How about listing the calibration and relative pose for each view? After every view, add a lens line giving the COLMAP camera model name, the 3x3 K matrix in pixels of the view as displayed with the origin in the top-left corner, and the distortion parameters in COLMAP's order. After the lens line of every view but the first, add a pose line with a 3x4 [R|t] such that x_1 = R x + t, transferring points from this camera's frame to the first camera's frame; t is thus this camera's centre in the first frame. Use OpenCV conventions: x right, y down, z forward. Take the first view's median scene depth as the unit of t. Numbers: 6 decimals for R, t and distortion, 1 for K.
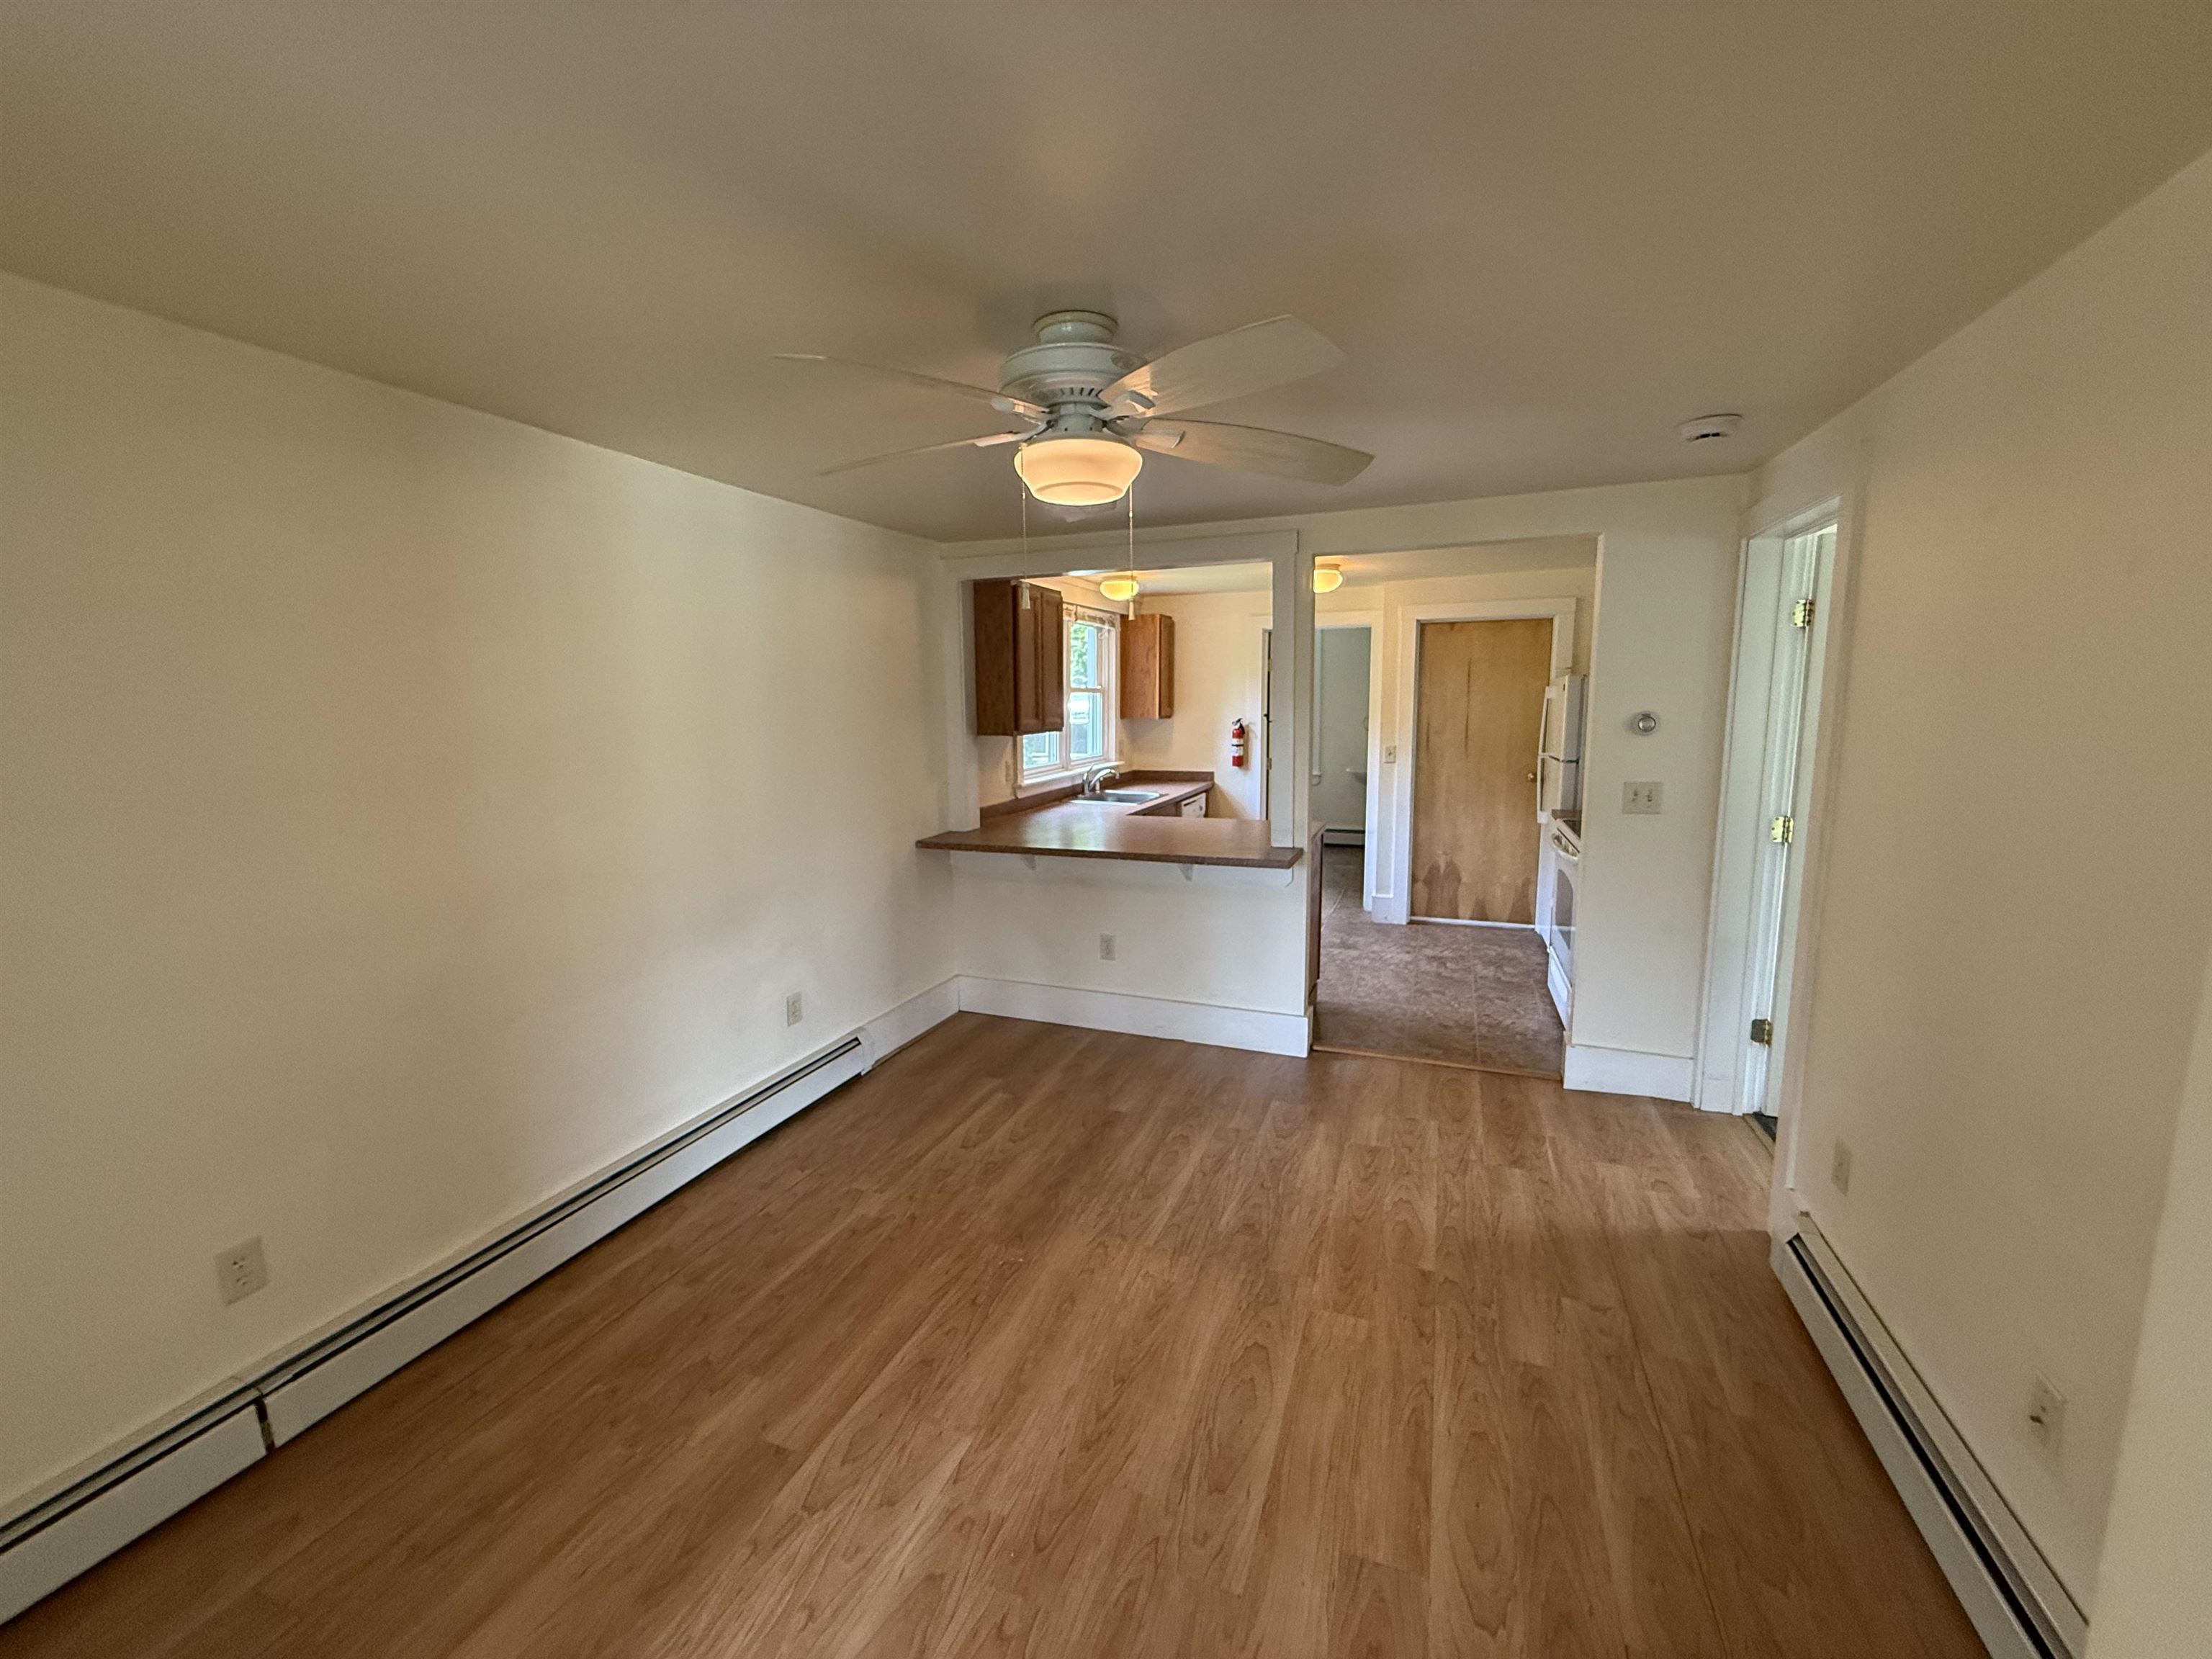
lens RADIAL K [[885.2, 0, 1100.7], [0, 885.2, 819.4], [0, 0, 1]] dist [0.000486, 0.000502]
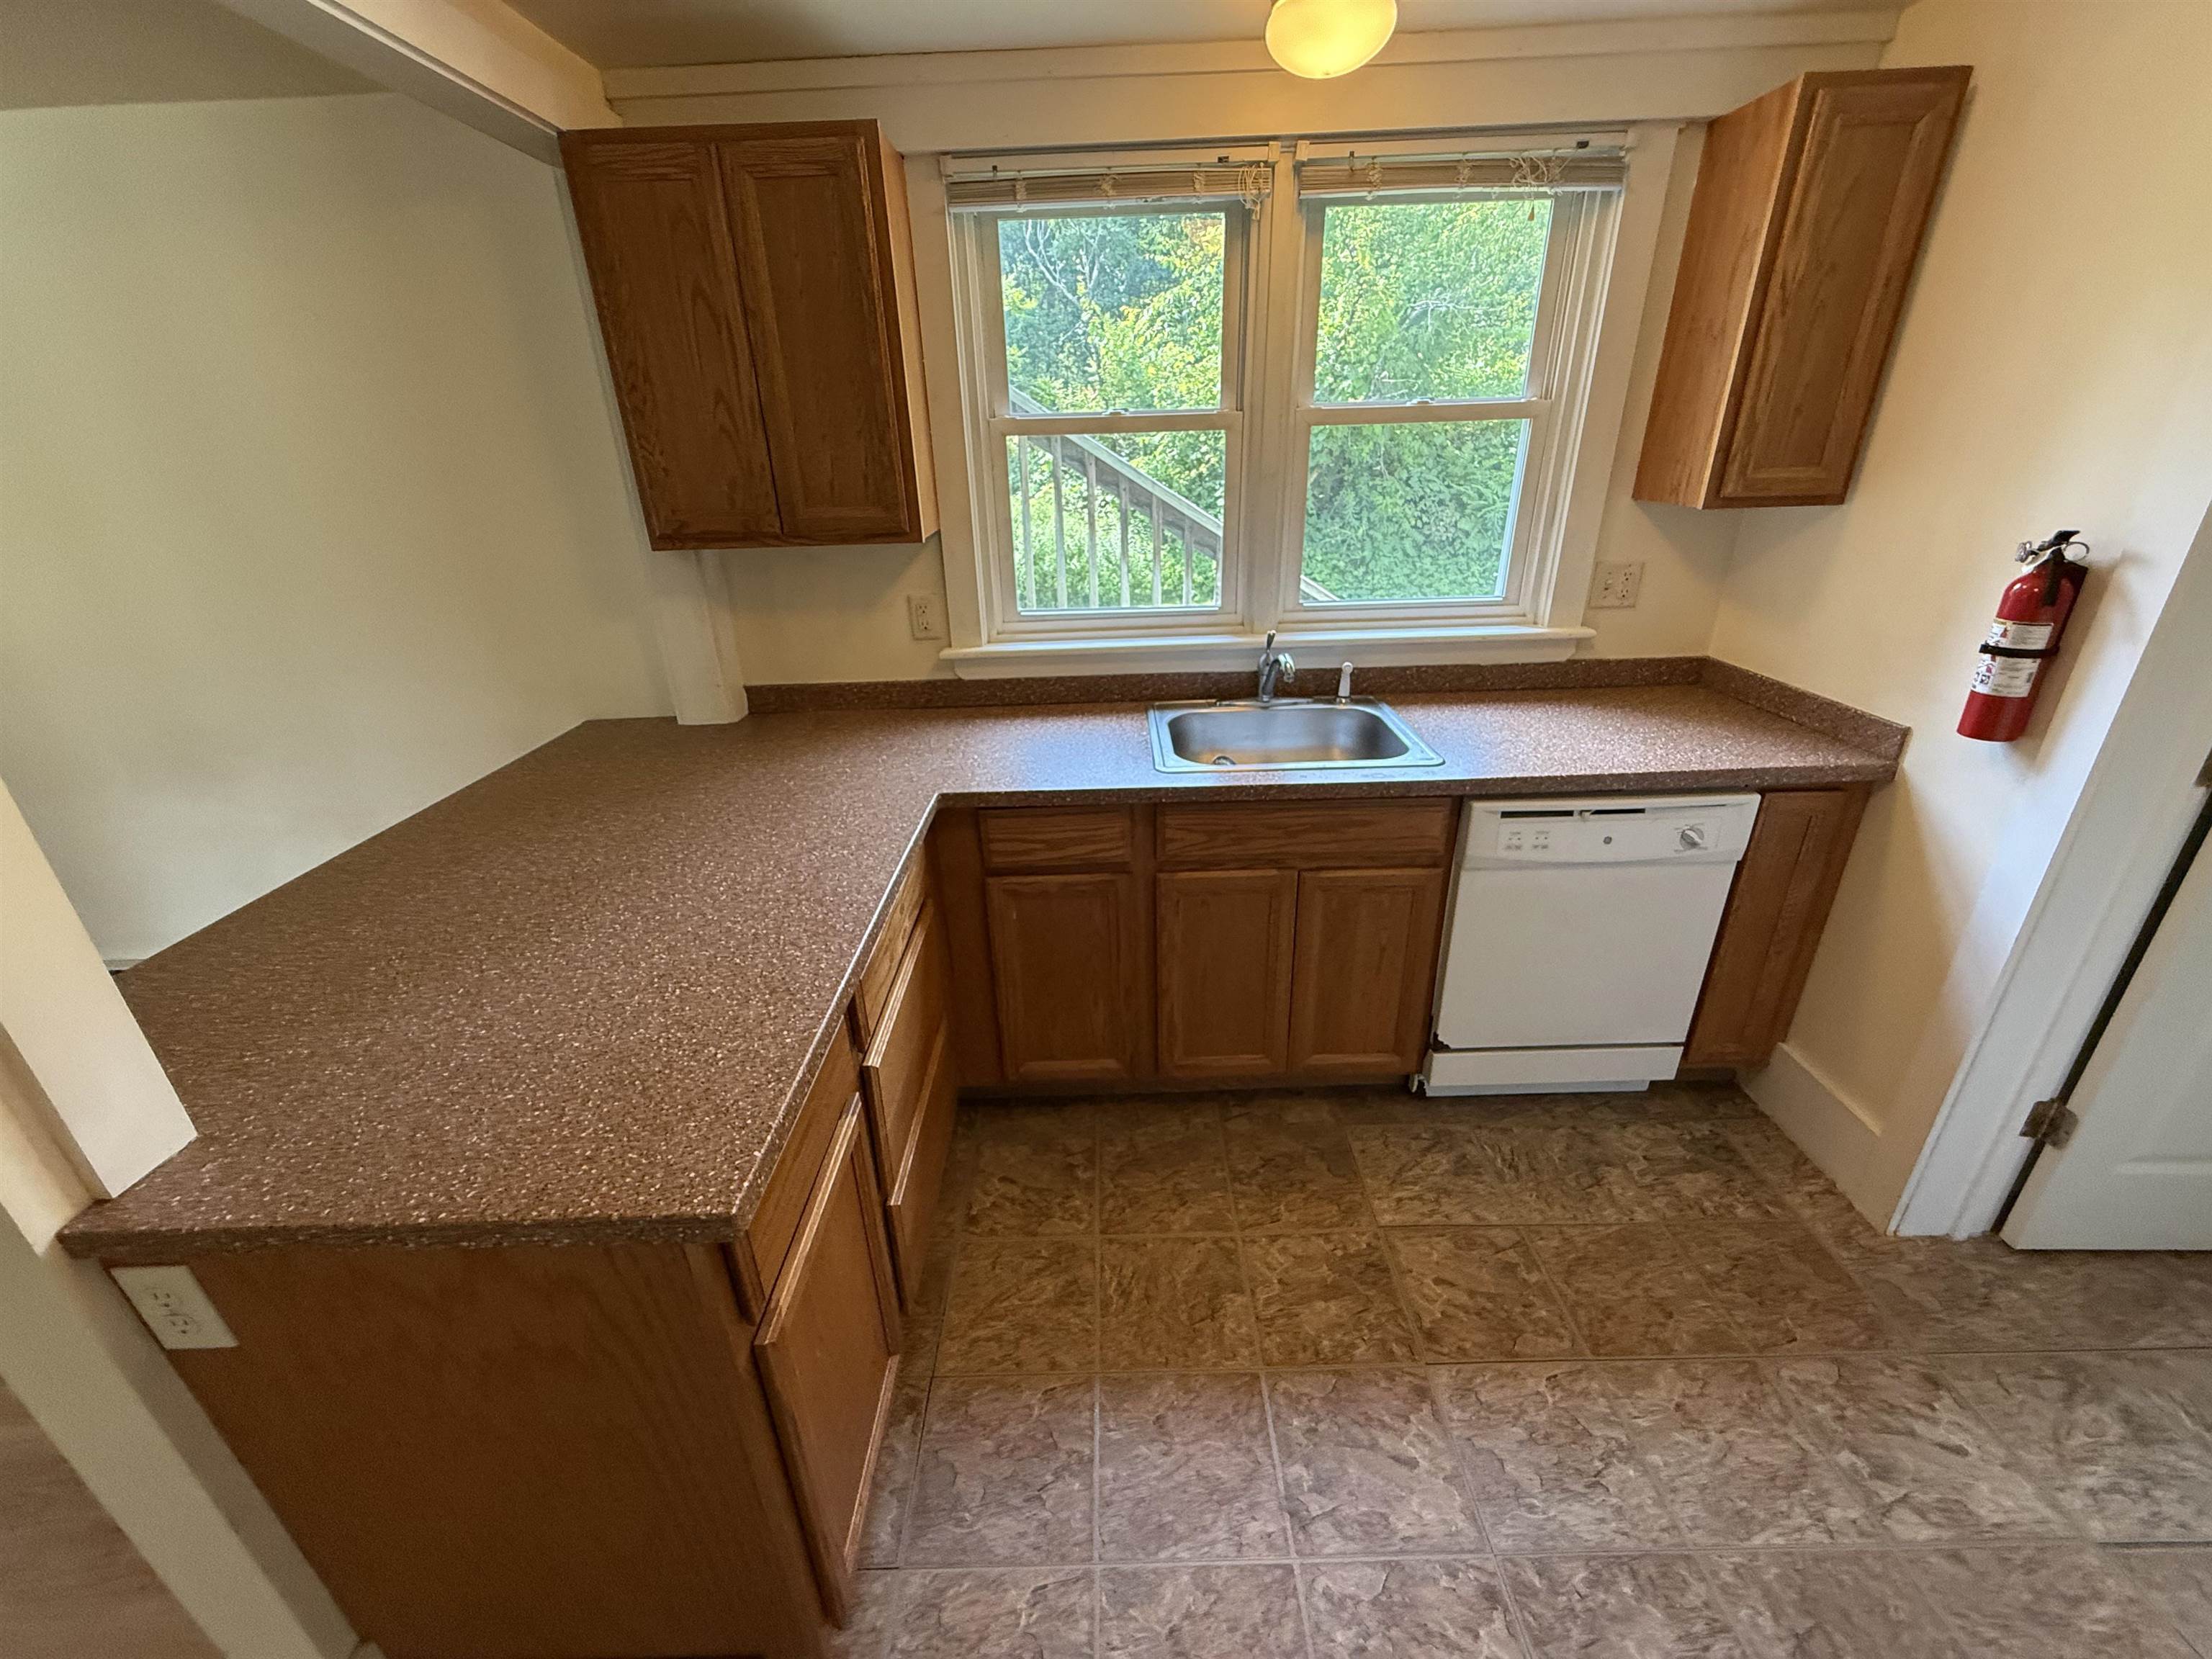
lens RADIAL K [[885.2, 0, 1107.6], [0, 885.2, 825.4], [0, 0, 1]] dist [0.000486, 0.000502]
pose [[0.371409, 0.372968, -0.850265, 0.589713], [-0.101895, 0.926612, 0.361949, -0.210872], [0.922861, -0.047793, 0.382155, 1.442556]]
